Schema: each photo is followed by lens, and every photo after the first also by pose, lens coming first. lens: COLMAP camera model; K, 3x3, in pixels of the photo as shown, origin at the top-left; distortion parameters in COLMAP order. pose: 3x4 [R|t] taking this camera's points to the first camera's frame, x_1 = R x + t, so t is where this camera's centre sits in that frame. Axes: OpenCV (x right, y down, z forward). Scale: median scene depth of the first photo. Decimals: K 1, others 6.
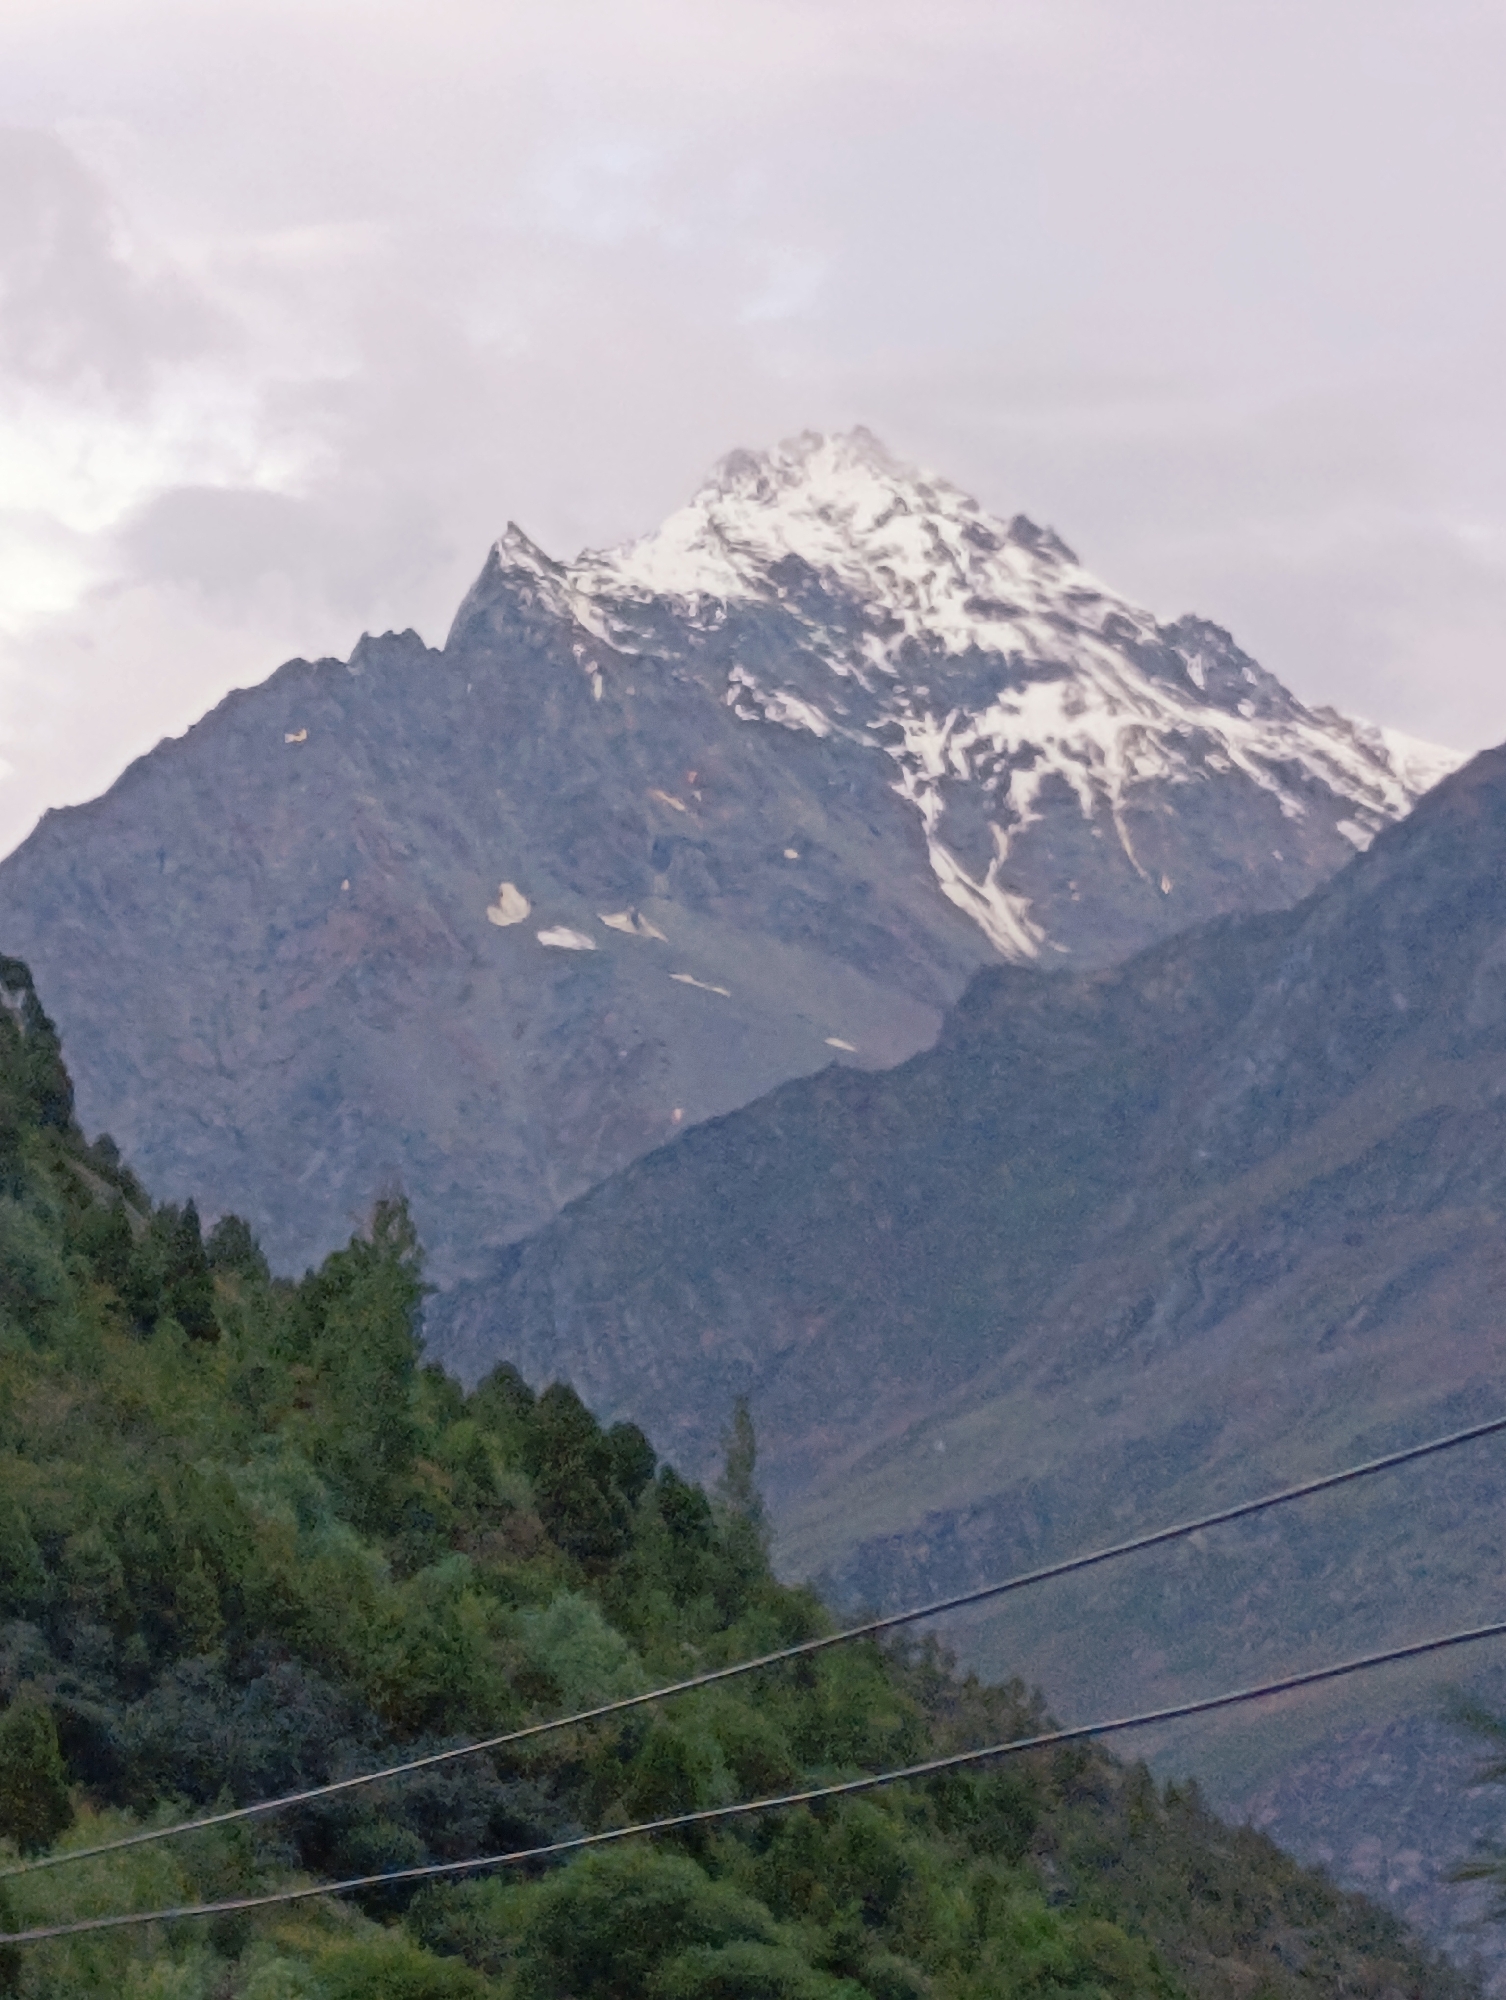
lens RADIAL K [[11220.9, 0, 867.0], [0, 11220.9, 1034.1], [0, 0, 1]] dist [0.832790, 0.000000]
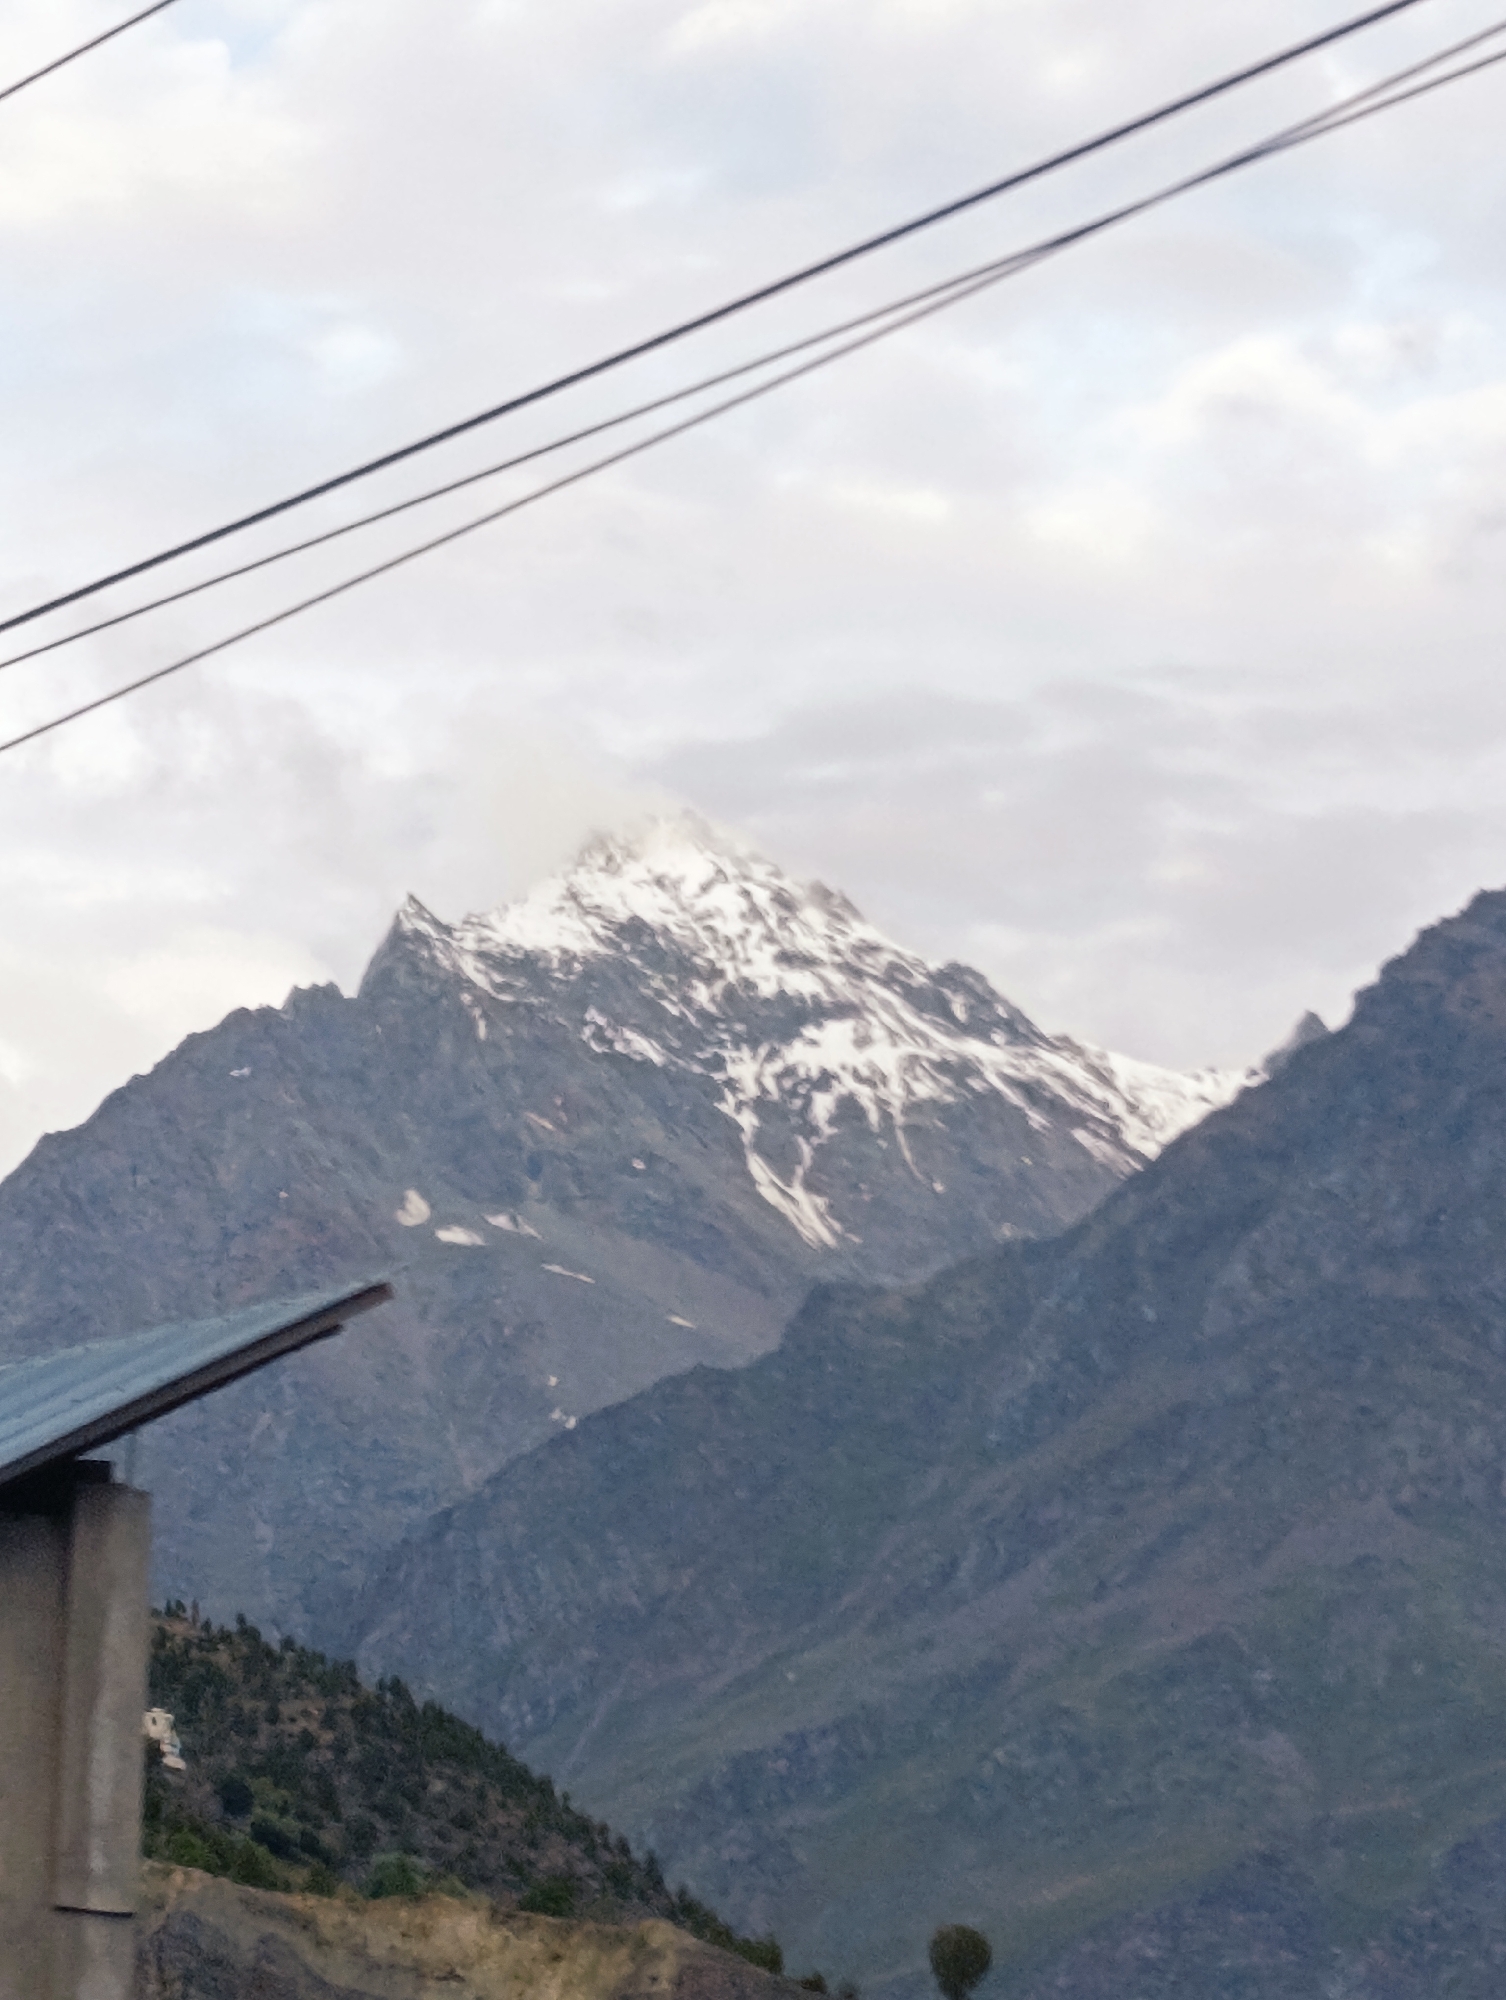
lens RADIAL K [[9646.4, 0, 763.0], [0, 9646.4, 998.5], [0, 0, 1]] dist [0.714502, 0.000000]
pose [[0.999818, 0.000784, 0.019042, -0.013455], [-0.000439, 0.999835, -0.018160, -0.015163], [-0.019053, 0.018148, 0.999654, -0.066033]]
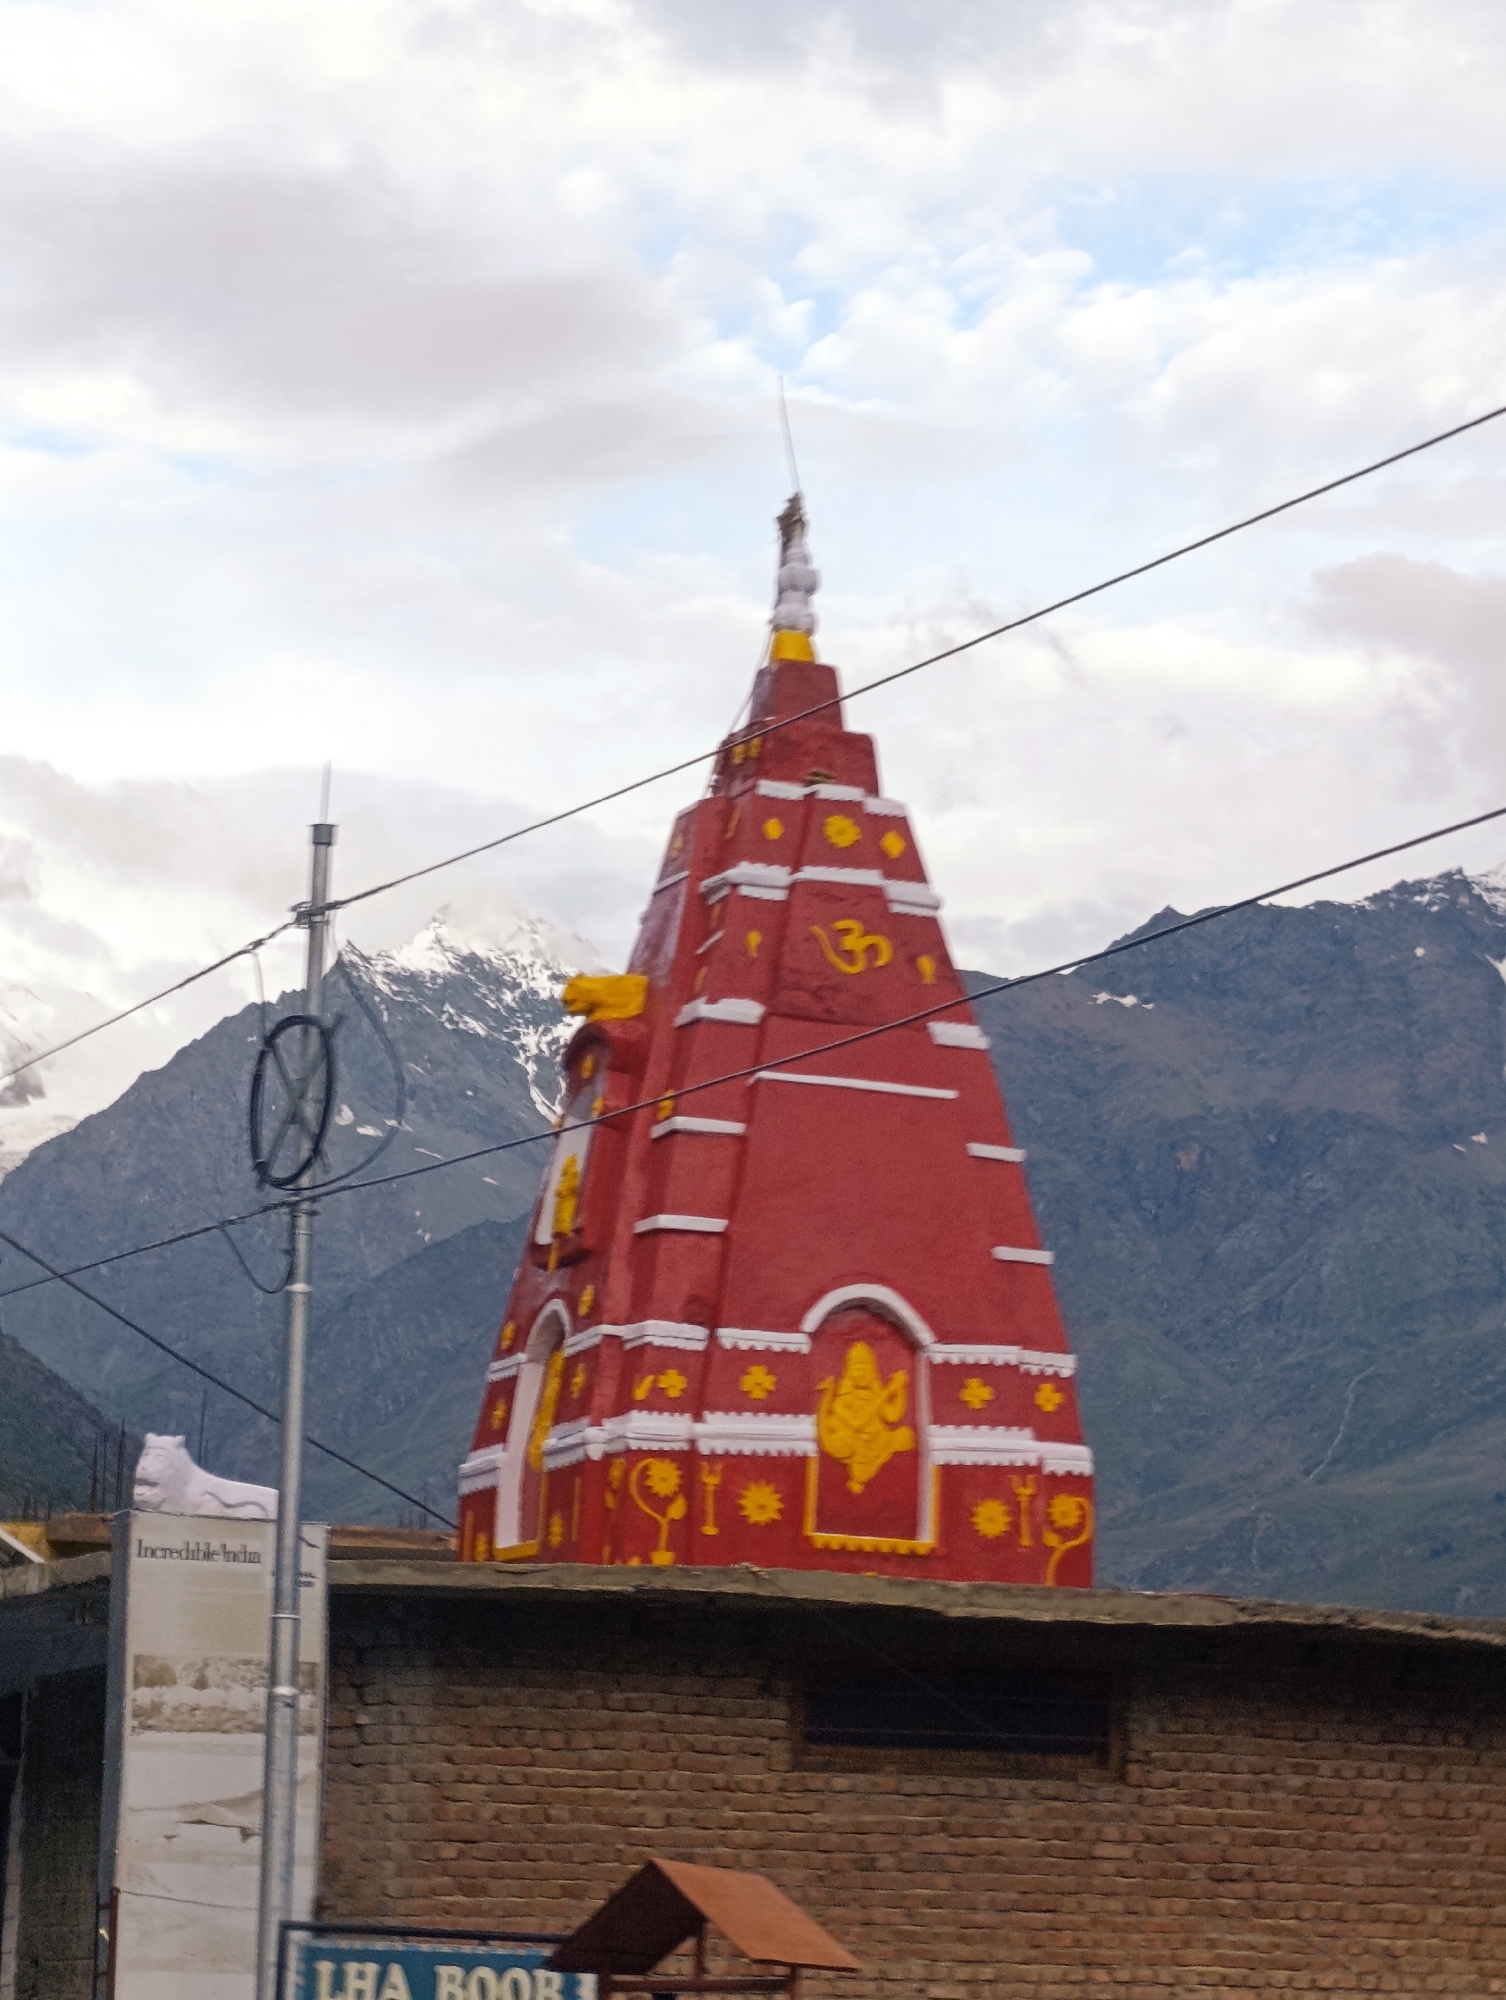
lens RADIAL K [[5843.2, 0, 704.4], [0, 5843.2, 1152.6], [0, 0, 1]] dist [0.864402, 0.000000]
pose [[0.999125, 0.021035, 0.036141, -0.001804], [-0.021994, 0.999410, 0.026363, -0.036591], [-0.035565, -0.027135, 0.998999, -0.189219]]
